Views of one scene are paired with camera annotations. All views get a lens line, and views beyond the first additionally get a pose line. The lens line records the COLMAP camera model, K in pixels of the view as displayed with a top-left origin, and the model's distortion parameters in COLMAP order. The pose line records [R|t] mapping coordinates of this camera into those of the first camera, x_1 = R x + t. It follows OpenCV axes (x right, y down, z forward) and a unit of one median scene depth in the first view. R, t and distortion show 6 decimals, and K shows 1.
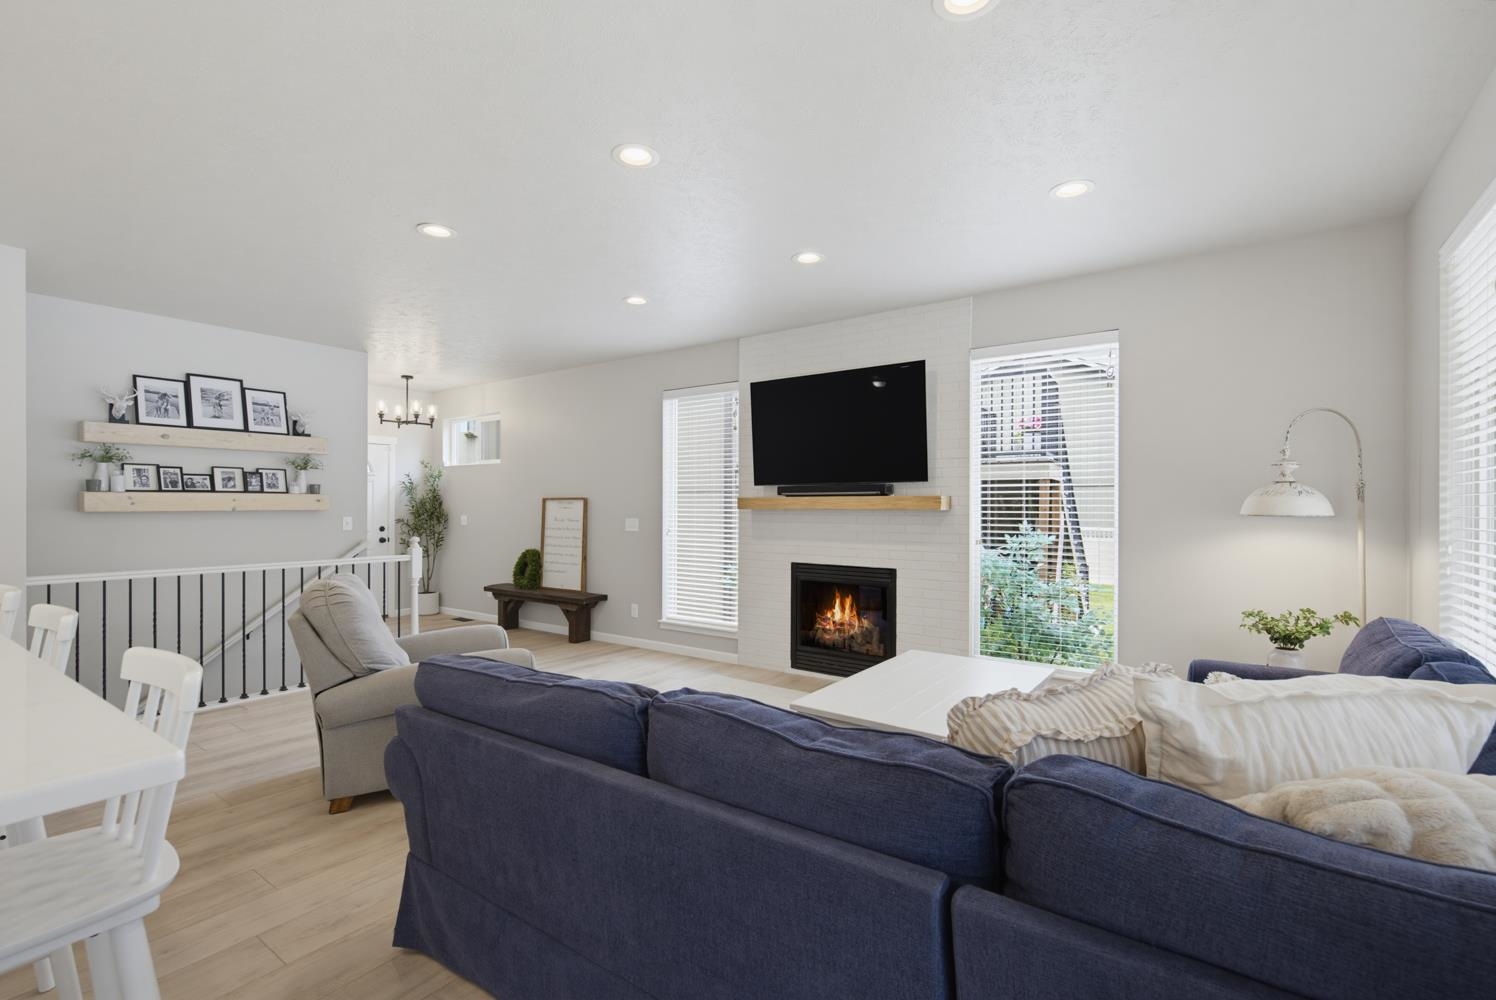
lens RADIAL K [[668.9, 0, 753.1], [0, 668.9, 506.9], [0, 0, 1]] dist [-0.000499, -0.000379]
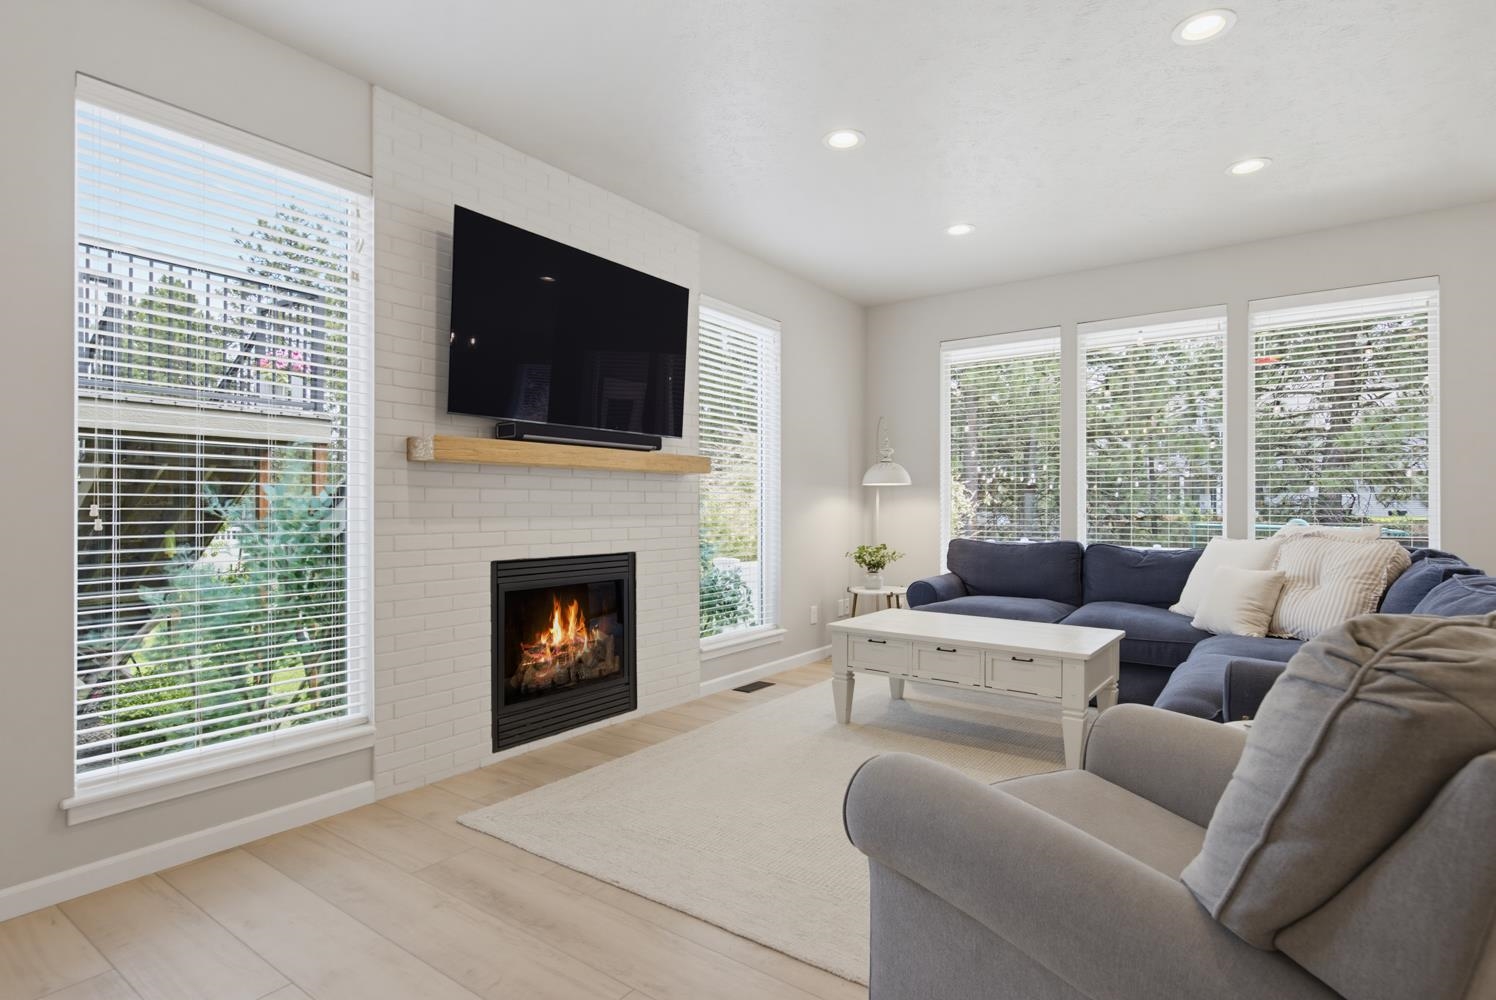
lens RADIAL K [[756.5, 0, 750.1], [0, 756.5, 507.1], [0, 0, 1]] dist [0.004088, -0.000385]
pose [[0.001656, -0.005516, 0.999983, -0.569119], [0.002968, 0.999980, 0.005511, 0.035836], [-0.999994, 0.002959, 0.001672, 0.791635]]
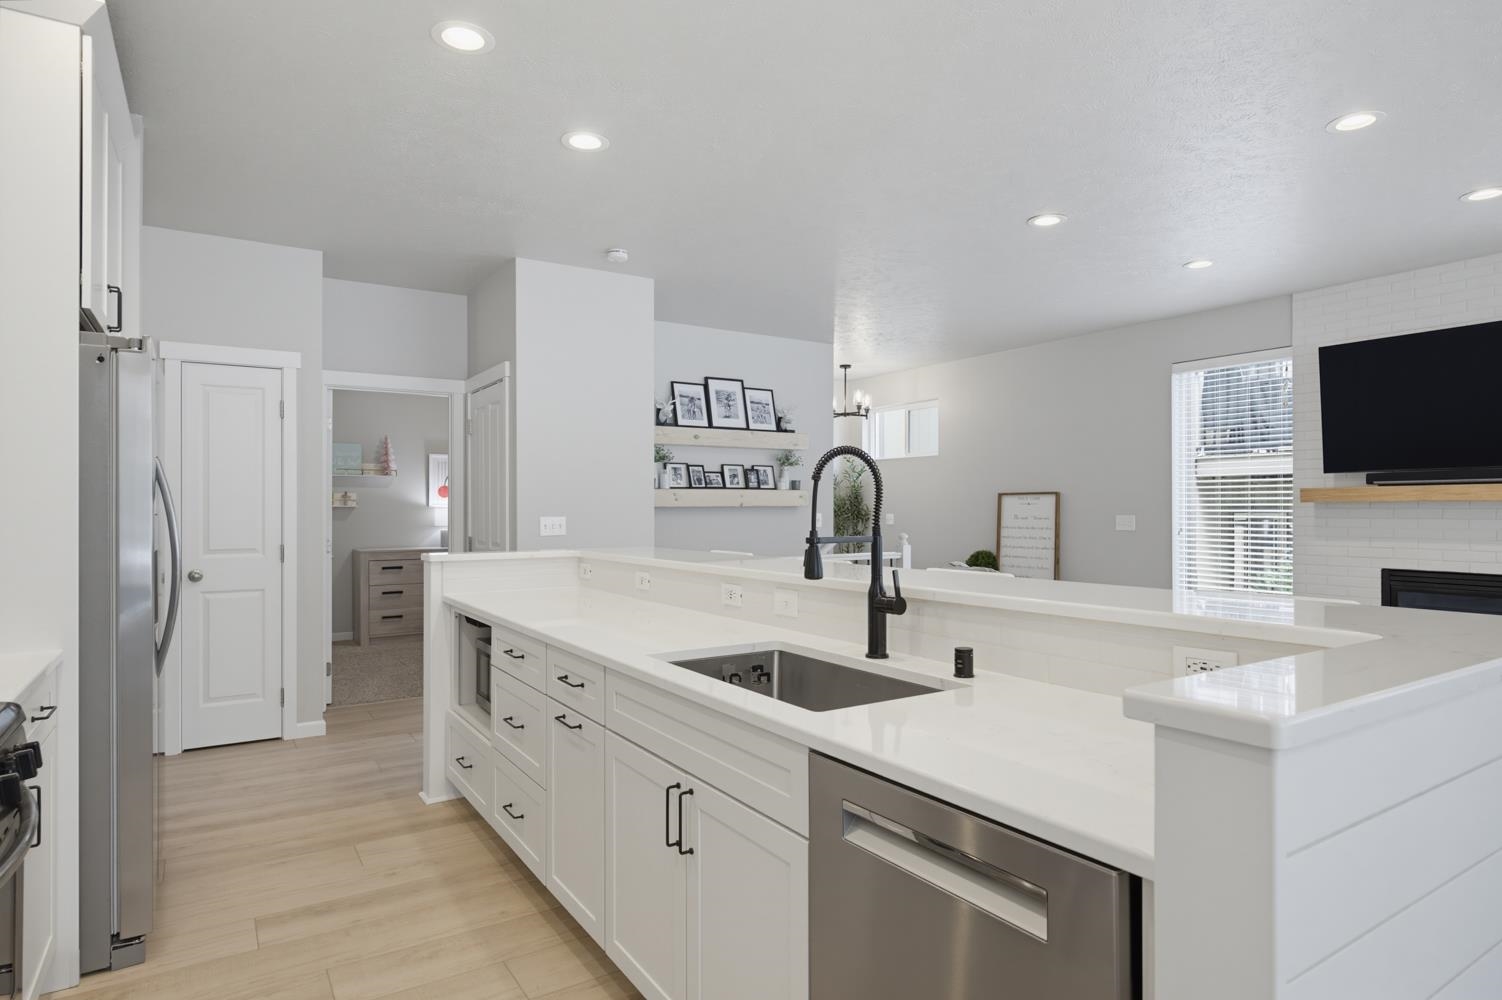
lens RADIAL K [[847.2, 0, 767.6], [0, 847.2, 503.1], [0, 0, 1]] dist [0.004599, 0.000577]
pose [[0.933697, -0.005360, -0.358023, -0.265069], [0.002765, 0.999966, -0.007762, 0.010626], [0.358053, 0.006257, 0.933680, -0.209599]]
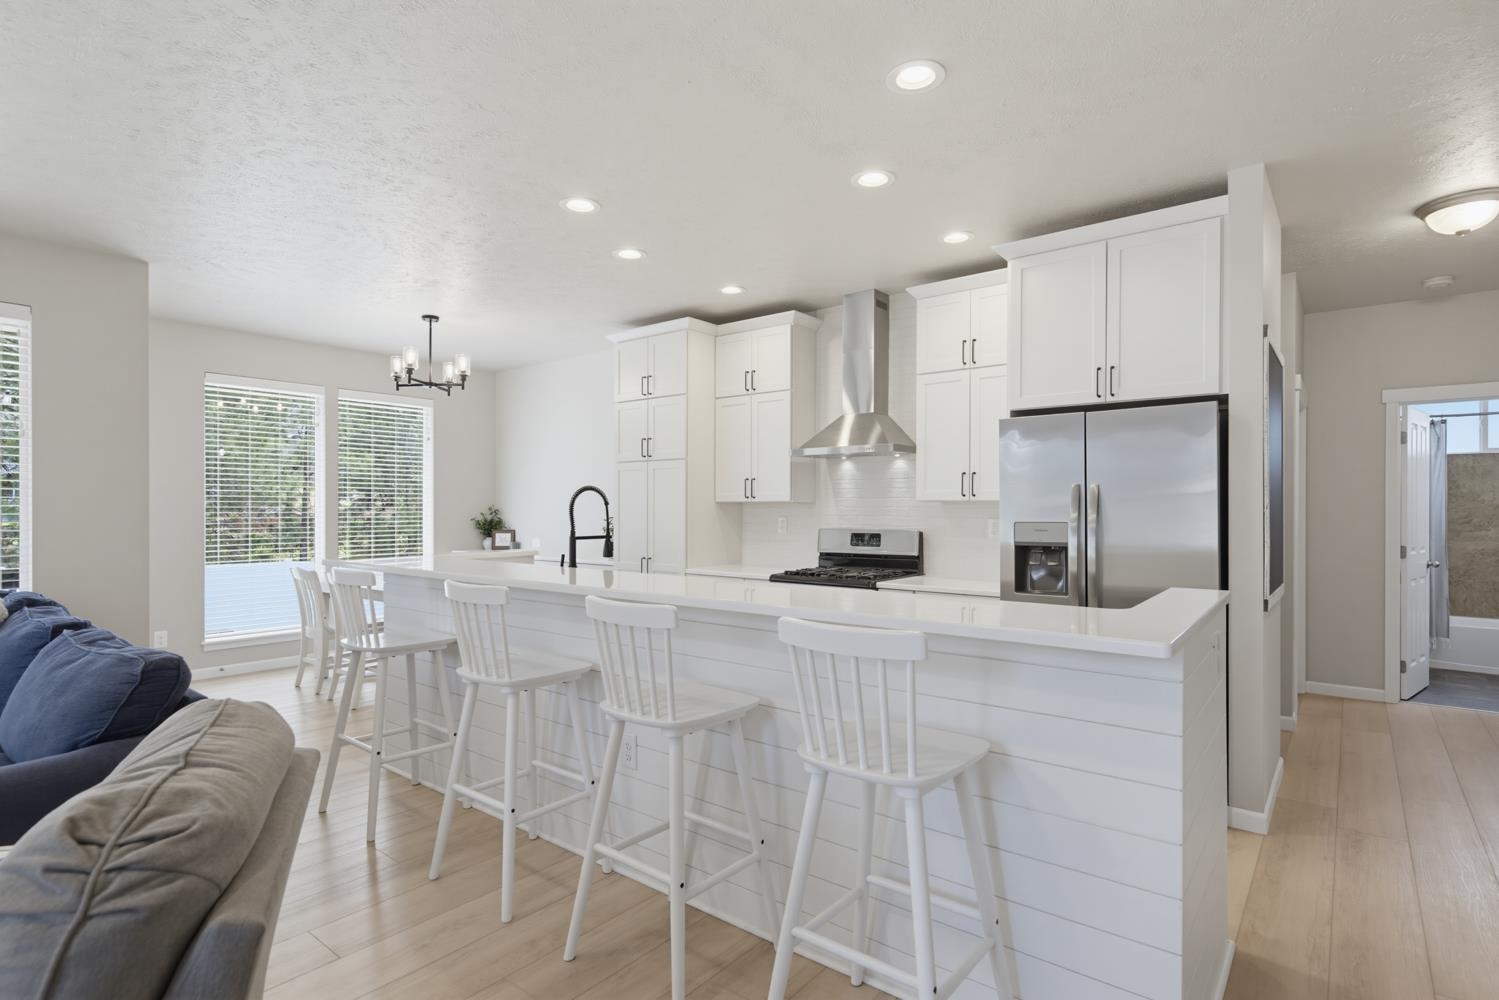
lens RADIAL K [[758.1, 0, 751.6], [0, 758.1, 507.1], [0, 0, 1]] dist [0.004088, -0.000385]
pose [[-0.998586, -0.003563, 0.053048, -0.542125], [-0.003458, 0.999992, 0.002073, -0.000995], [-0.053055, 0.001886, -0.998590, 0.801624]]
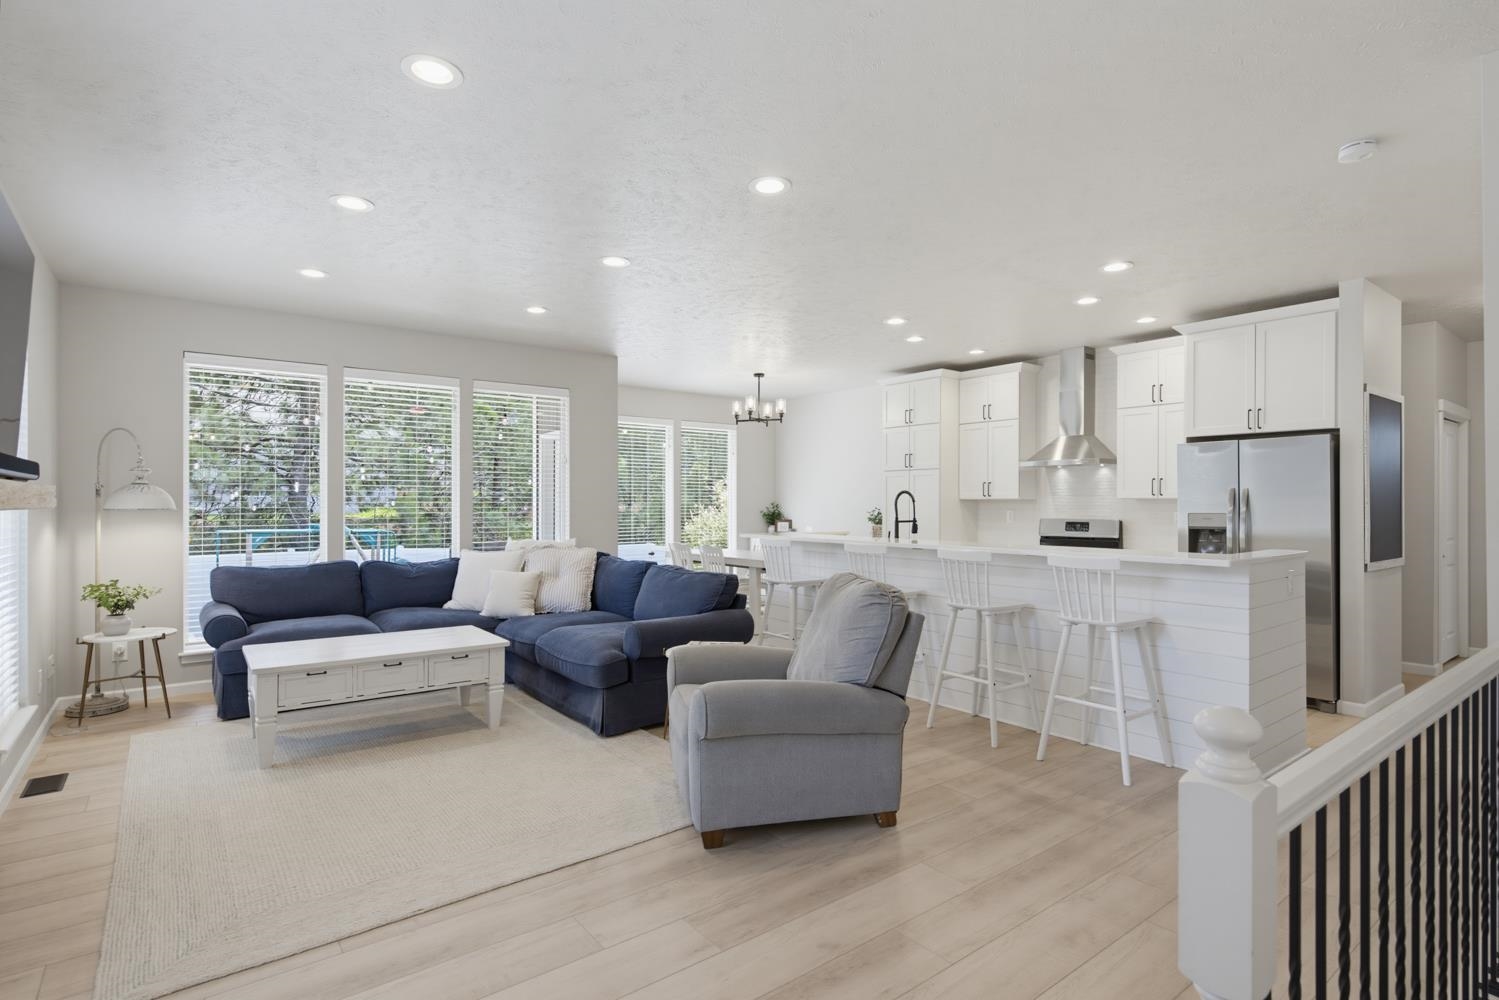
lens RADIAL K [[743.6, 0, 752.4], [0, 743.6, 501.0], [0, 0, 1]] dist [-0.000954, -0.000270]
pose [[-0.956335, -0.002815, 0.292260, -0.472810], [-0.002563, 0.999996, 0.001245, -0.002924], [-0.292263, 0.000441, -0.956338, 1.241679]]
